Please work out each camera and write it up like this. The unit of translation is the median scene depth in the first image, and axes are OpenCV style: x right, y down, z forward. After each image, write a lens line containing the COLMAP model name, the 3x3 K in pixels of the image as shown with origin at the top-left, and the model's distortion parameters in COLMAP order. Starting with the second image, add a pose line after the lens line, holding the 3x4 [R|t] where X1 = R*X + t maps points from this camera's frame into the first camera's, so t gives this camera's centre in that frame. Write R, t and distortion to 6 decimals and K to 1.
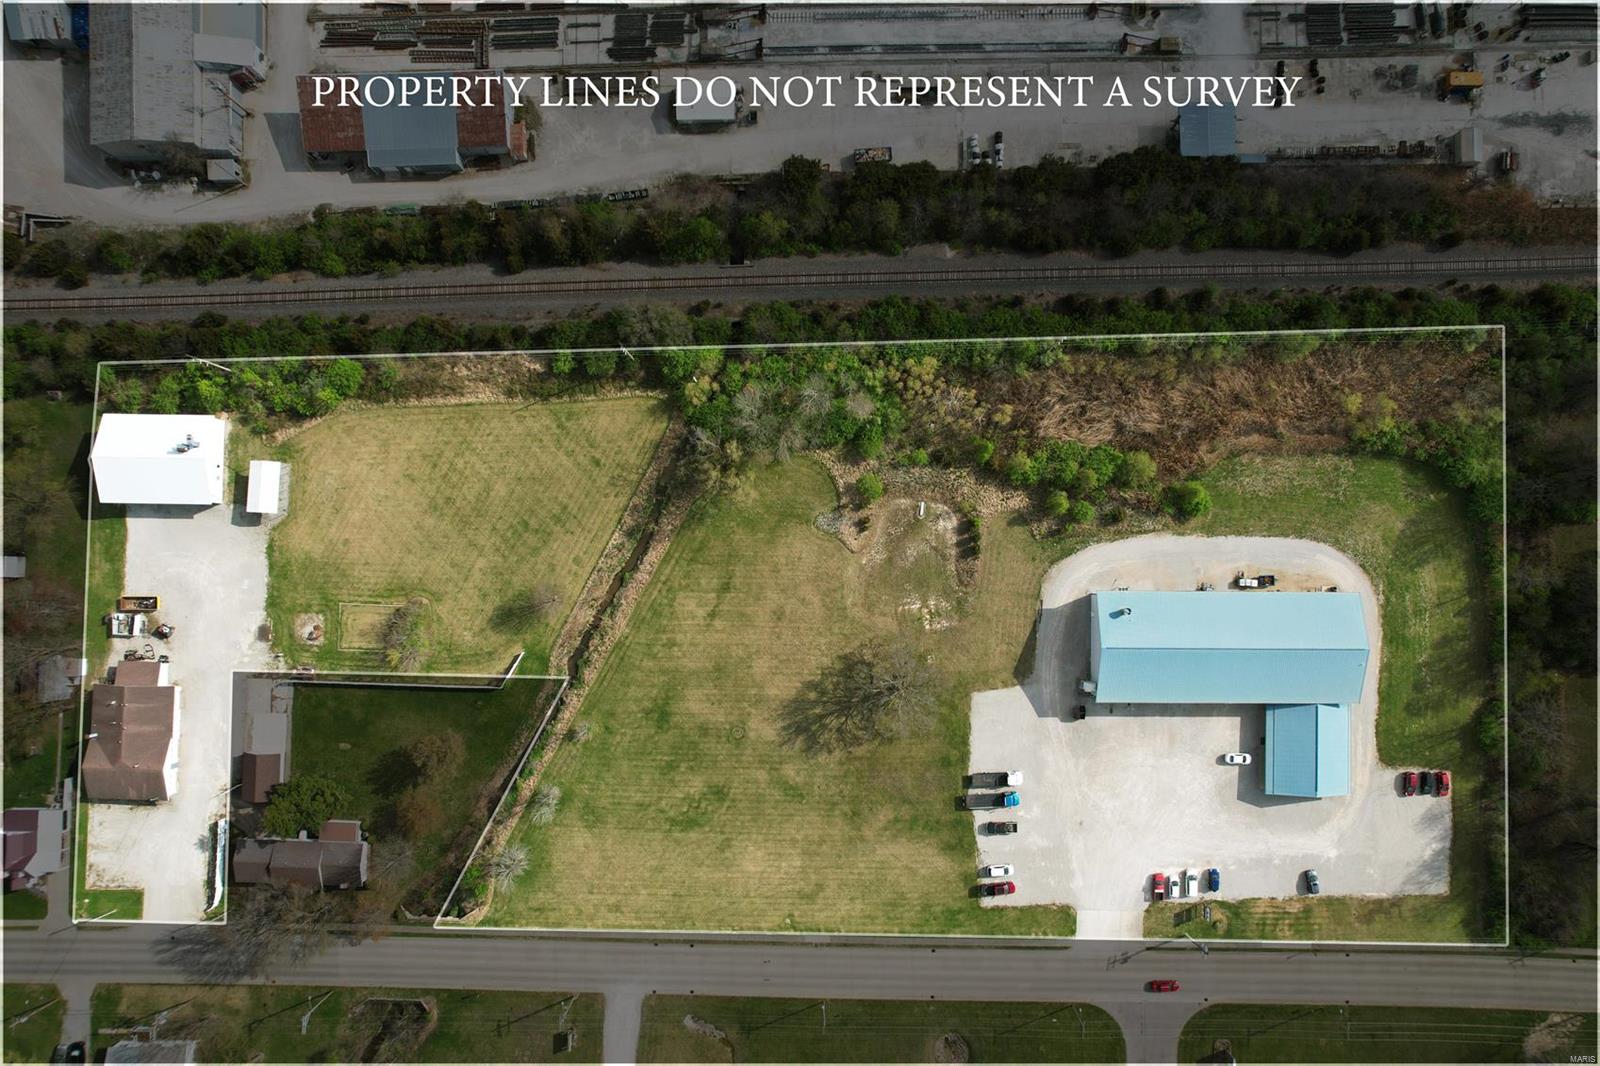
lens RADIAL K [[1035.5, 0, 800.8], [0, 1035.5, 502.1], [0, 0, 1]] dist [-0.071618, 0.067889]
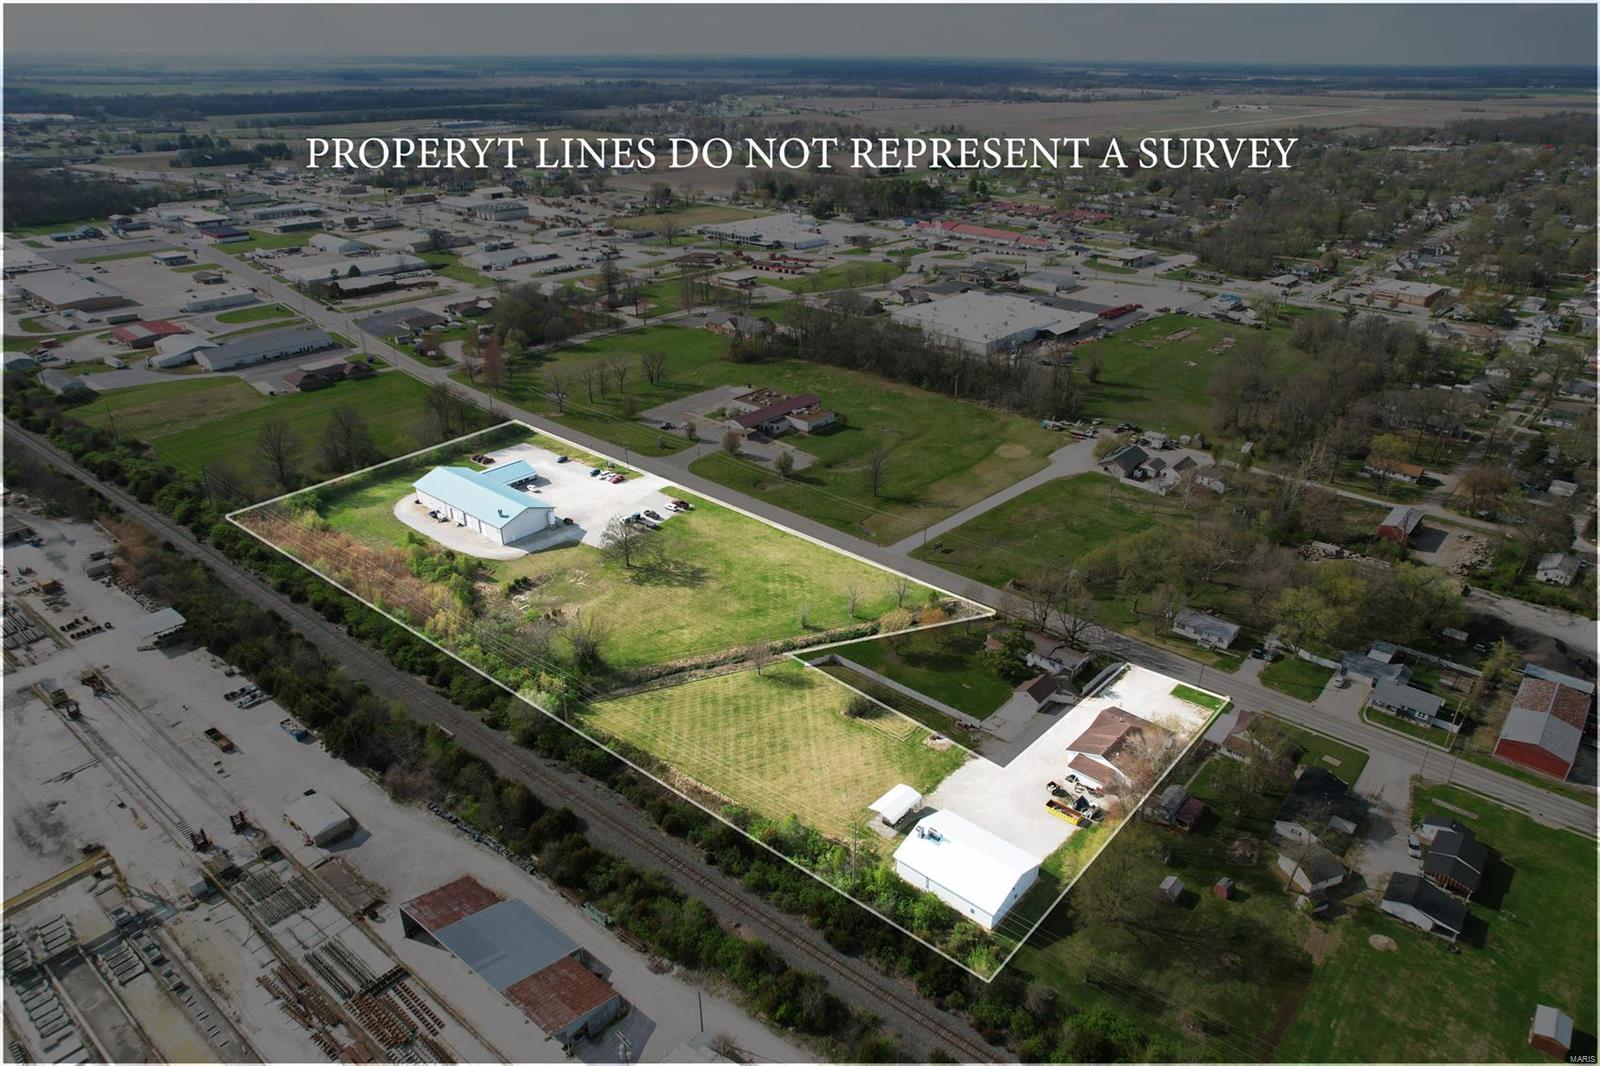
lens RADIAL K [[1035.5, 0, 800.8], [0, 1035.5, 502.1], [0, 0, 1]] dist [-0.071618, 0.067889]
pose [[-0.765340, -0.266089, 0.586047, -0.965664], [0.643166, -0.281756, 0.712005, -0.715430], [-0.024335, 0.921851, 0.386779, 0.319511]]
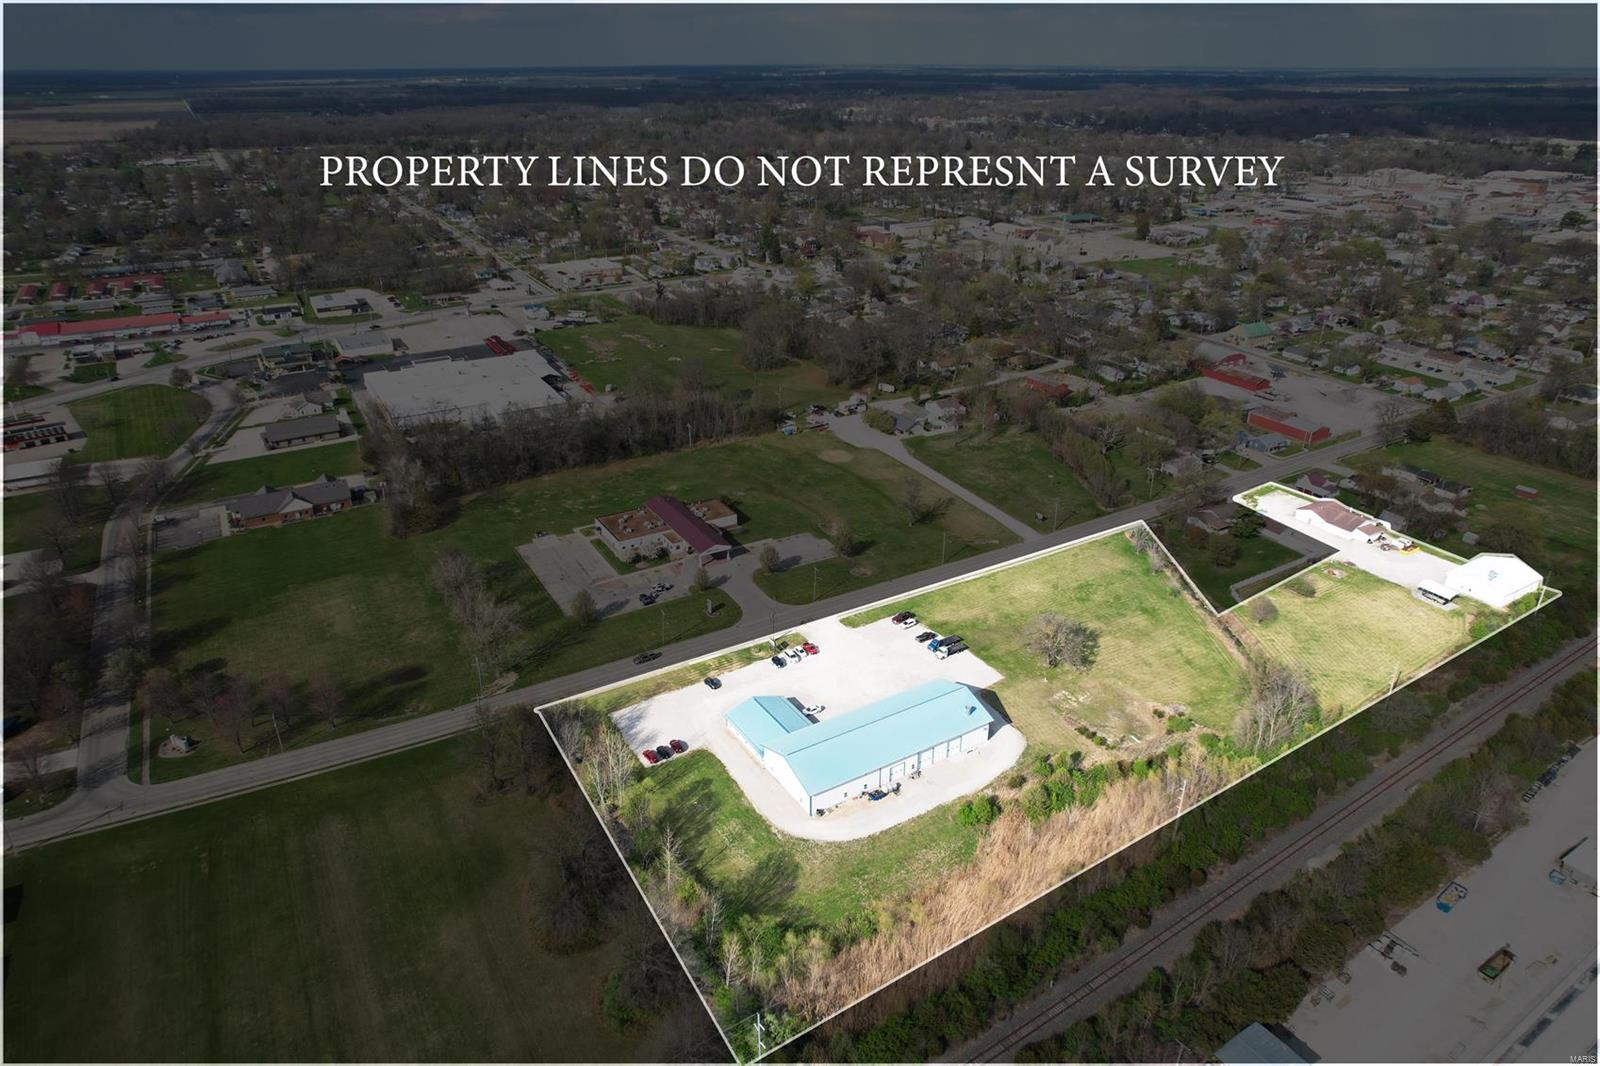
lens RADIAL K [[1035.5, 0, 800.8], [0, 1035.5, 502.1], [0, 0, 1]] dist [-0.071618, 0.067889]
pose [[-0.844972, 0.214992, -0.489695, 0.994155], [-0.534560, -0.311476, 0.785639, -0.652296], [0.016378, 0.925614, 0.378115, 0.278921]]
